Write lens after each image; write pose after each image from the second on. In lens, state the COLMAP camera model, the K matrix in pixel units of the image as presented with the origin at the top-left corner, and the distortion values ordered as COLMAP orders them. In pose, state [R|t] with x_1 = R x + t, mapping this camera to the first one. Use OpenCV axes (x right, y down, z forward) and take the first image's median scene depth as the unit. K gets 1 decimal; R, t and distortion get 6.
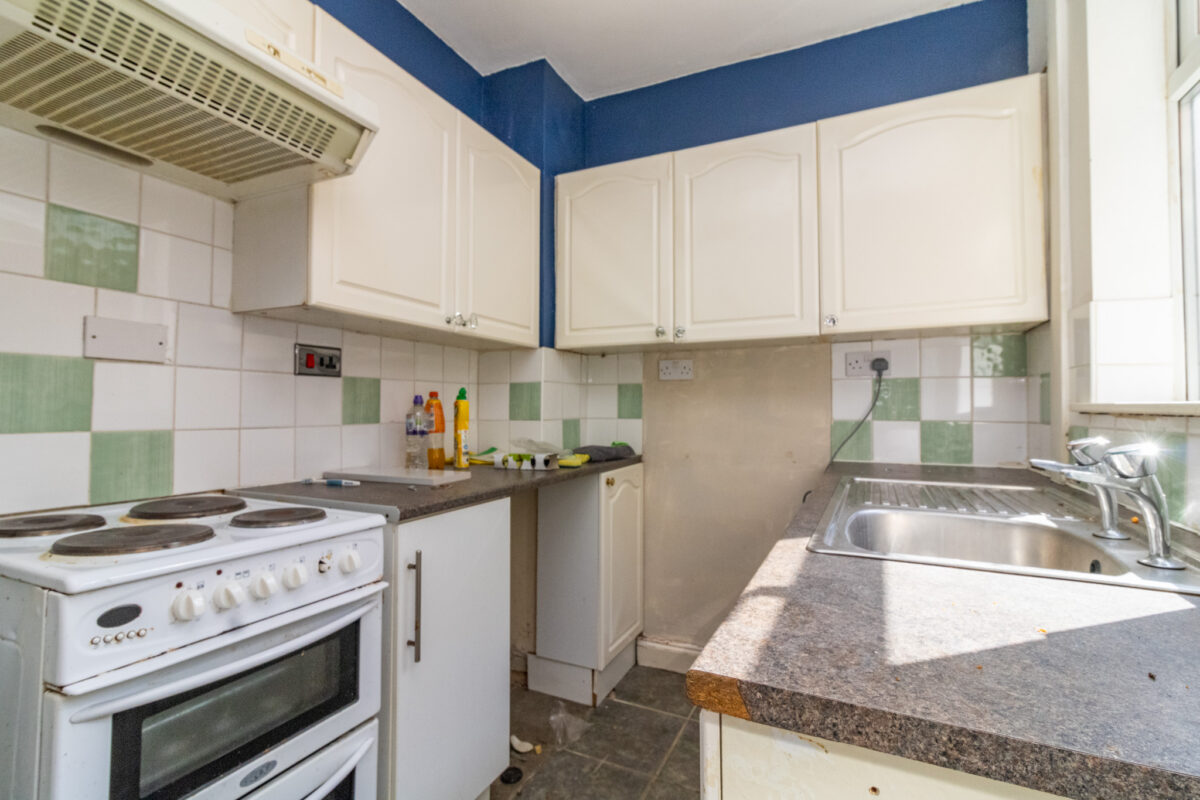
lens RADIAL K [[531.2, 0, 640.7], [0, 531.2, 398.9], [0, 0, 1]] dist [0.005645, 0.000348]
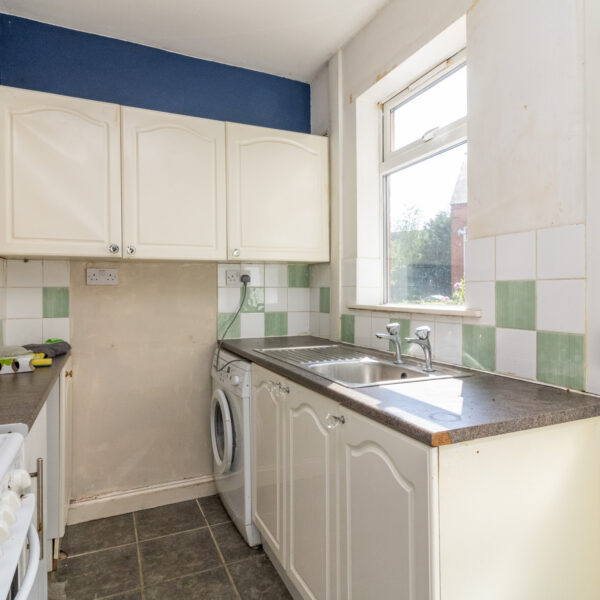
lens RADIAL K [[403.2, 0, 299.3], [0, 403.2, 297.4], [0, 0, 1]] dist [0.000705, -0.002810]
pose [[0.683366, -0.008800, 0.730023, -0.346960], [-0.011069, 0.999688, 0.022412, -0.036811], [-0.729992, -0.023396, 0.683055, 0.029885]]
